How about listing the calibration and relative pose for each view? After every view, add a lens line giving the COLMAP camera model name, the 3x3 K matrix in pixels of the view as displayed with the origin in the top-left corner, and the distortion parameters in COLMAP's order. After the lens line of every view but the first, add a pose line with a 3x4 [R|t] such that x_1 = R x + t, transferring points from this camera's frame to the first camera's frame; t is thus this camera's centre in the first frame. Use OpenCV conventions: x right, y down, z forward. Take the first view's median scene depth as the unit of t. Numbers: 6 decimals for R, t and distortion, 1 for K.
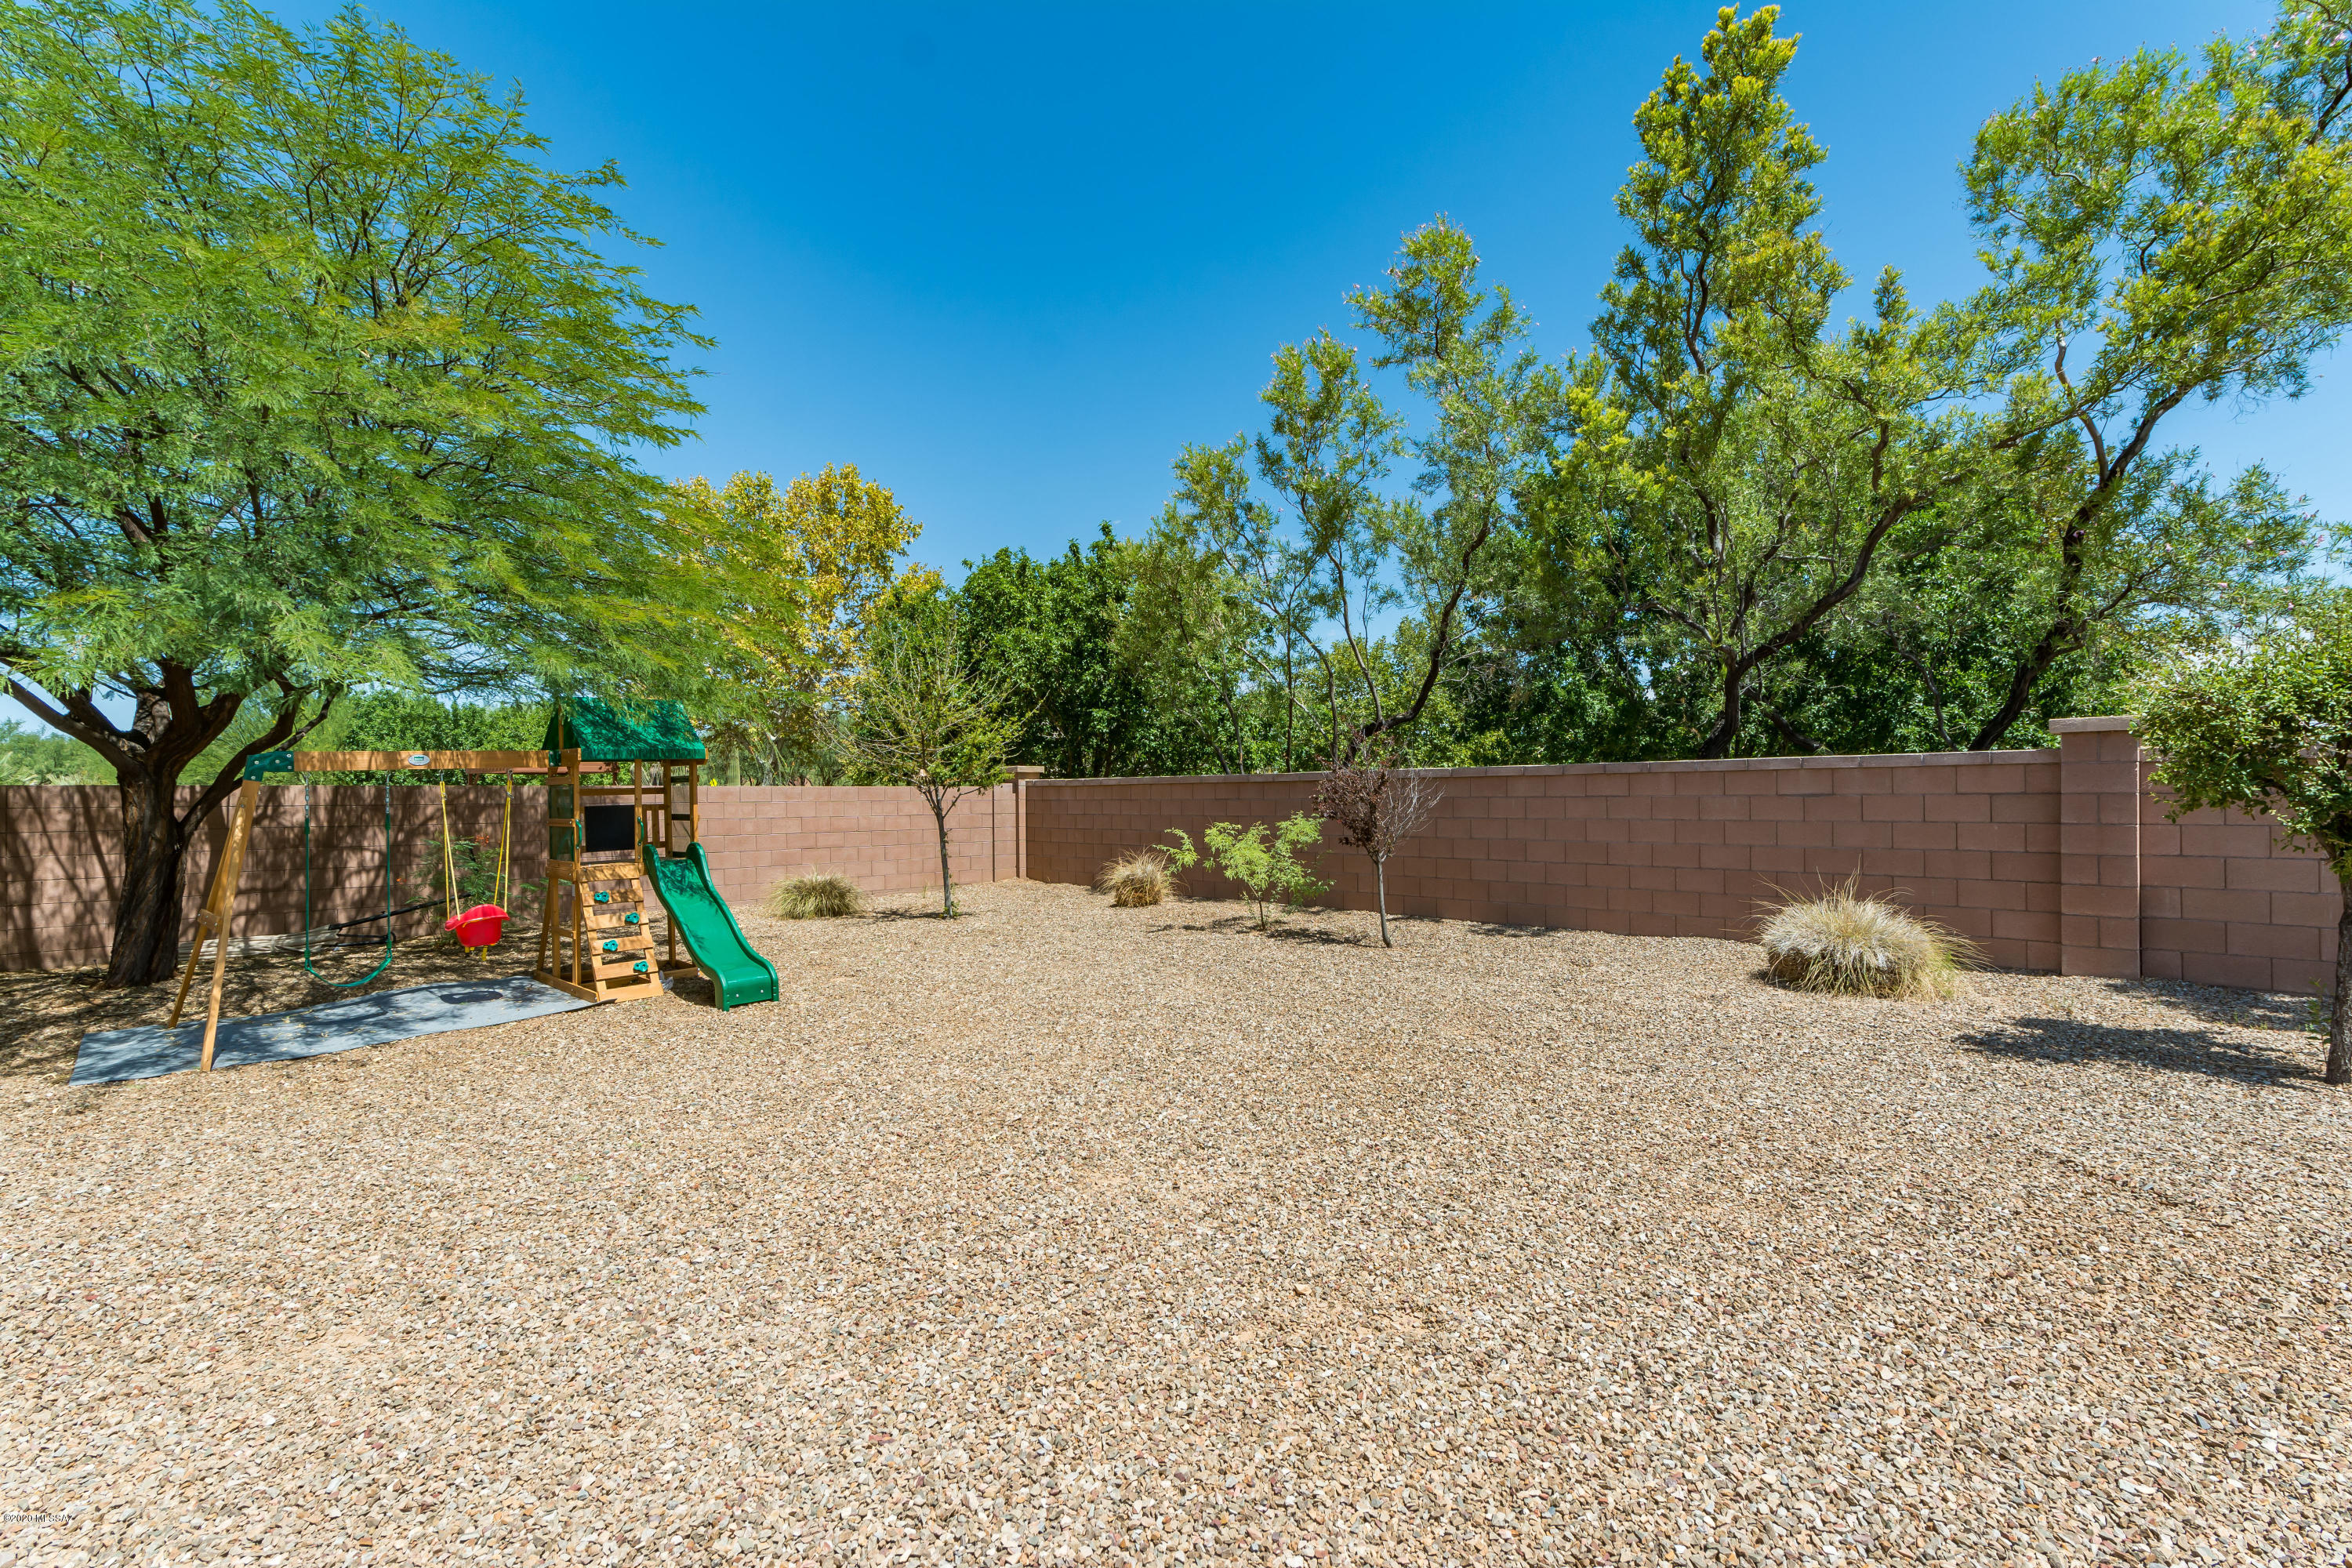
lens RADIAL K [[1034.3, 0, 1183.4], [0, 1034.3, 781.1], [0, 0, 1]] dist [0.003743, 0.000563]
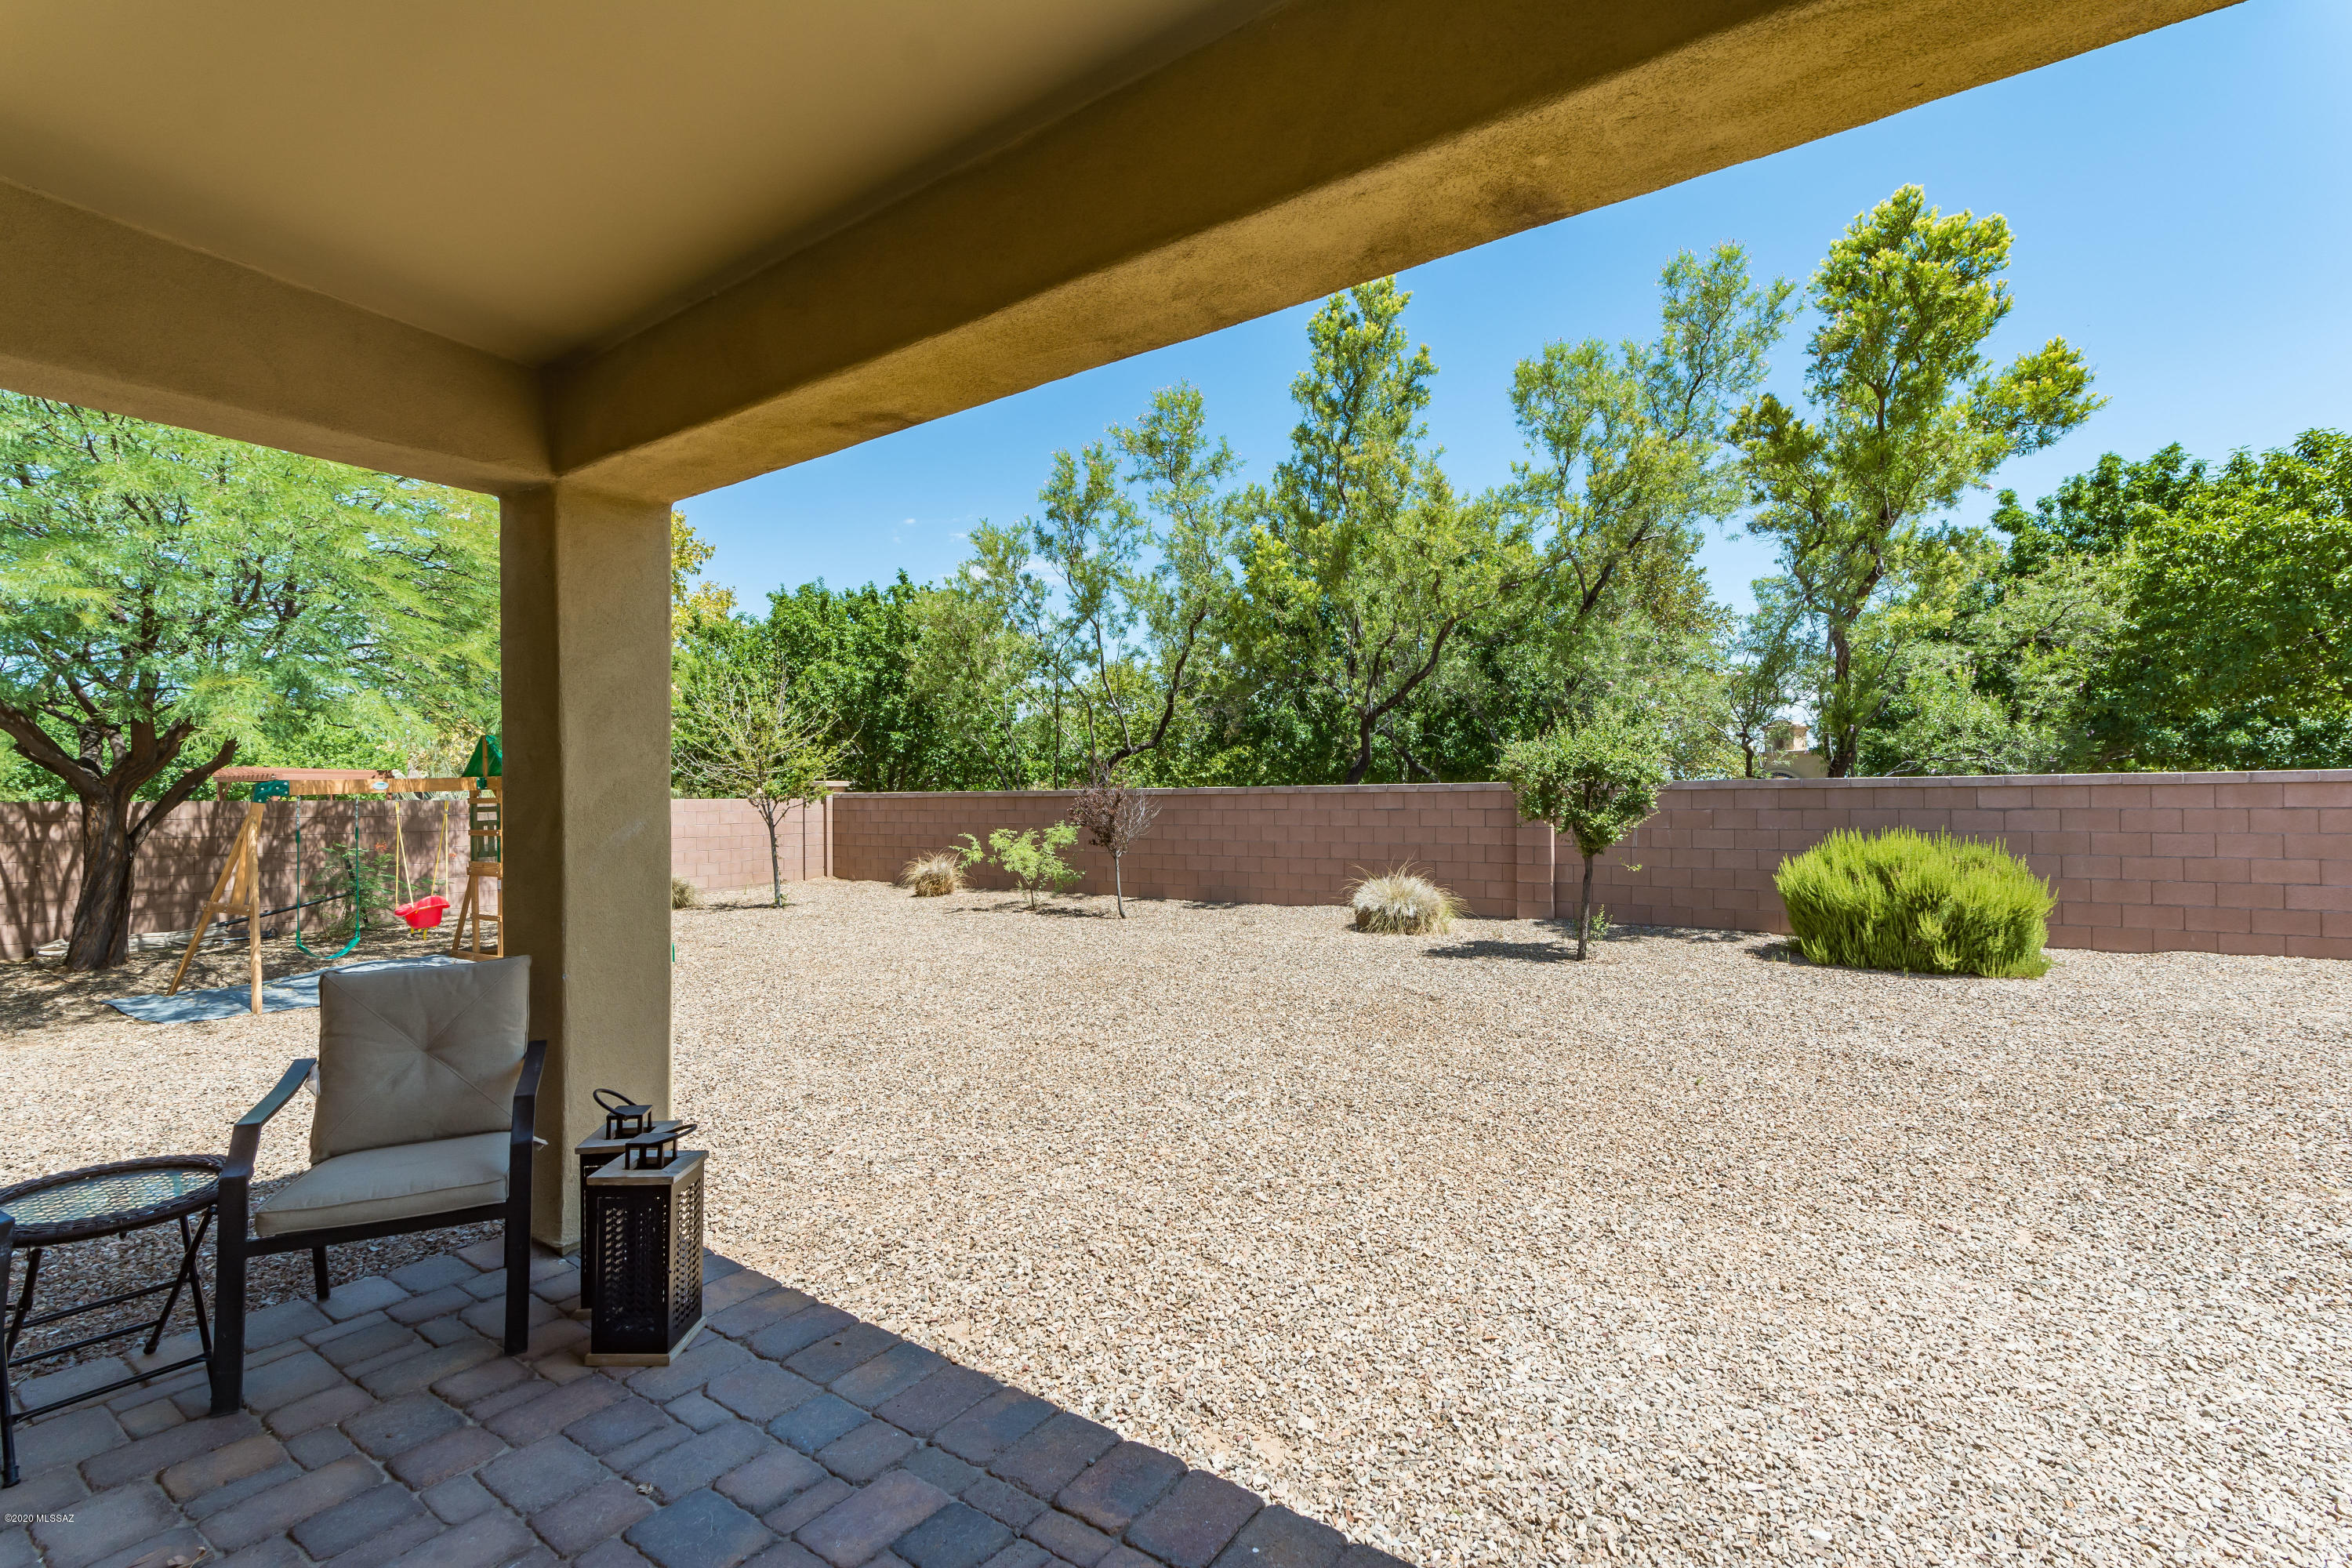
lens RADIAL K [[1034.3, 0, 1191.7], [0, 1034.3, 760.1], [0, 0, 1]] dist [0.003743, 0.000563]
pose [[0.975820, 0.011696, 0.218260, -0.015954], [-0.005835, 0.999605, -0.027480, -0.012495], [-0.218496, 0.025542, 0.975504, -0.319940]]
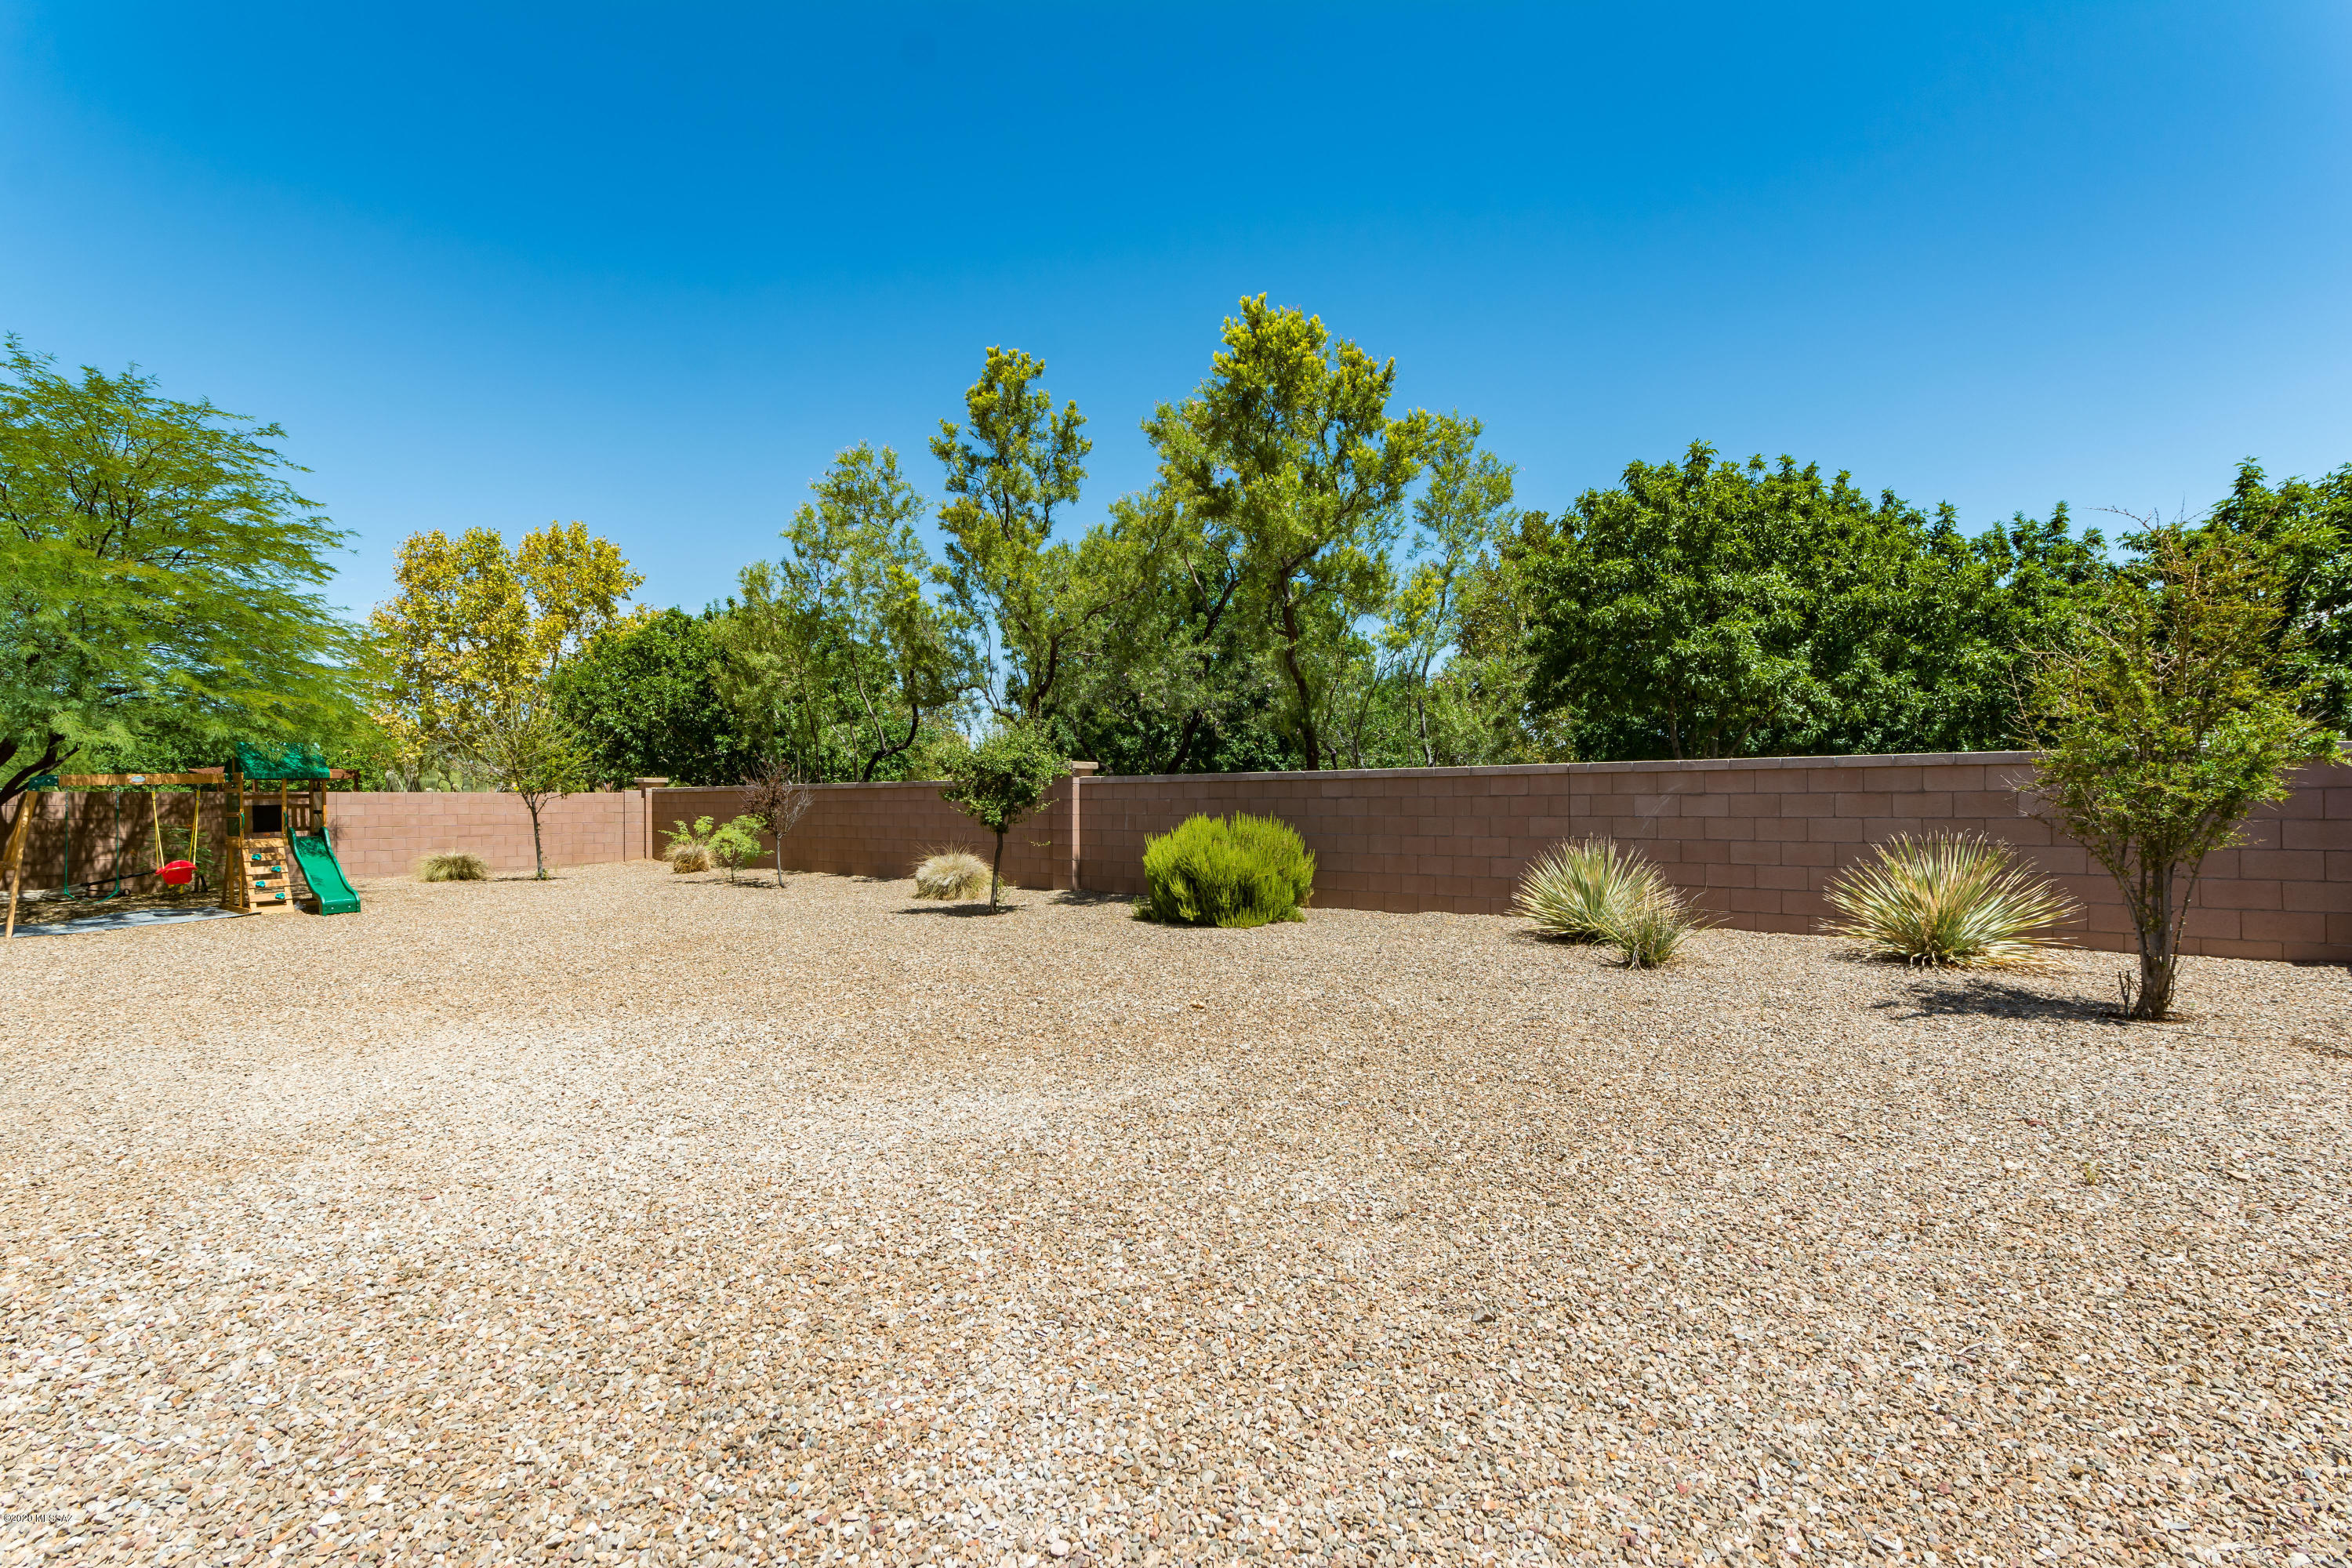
lens RADIAL K [[1034.3, 0, 1192.1], [0, 1034.3, 782.6], [0, 0, 1]] dist [0.003743, 0.000563]
pose [[0.991631, 0.003385, 0.129058, 0.535997], [-0.003214, 0.999994, -0.001526, -0.012353], [-0.129062, 0.001098, 0.991636, -0.651786]]
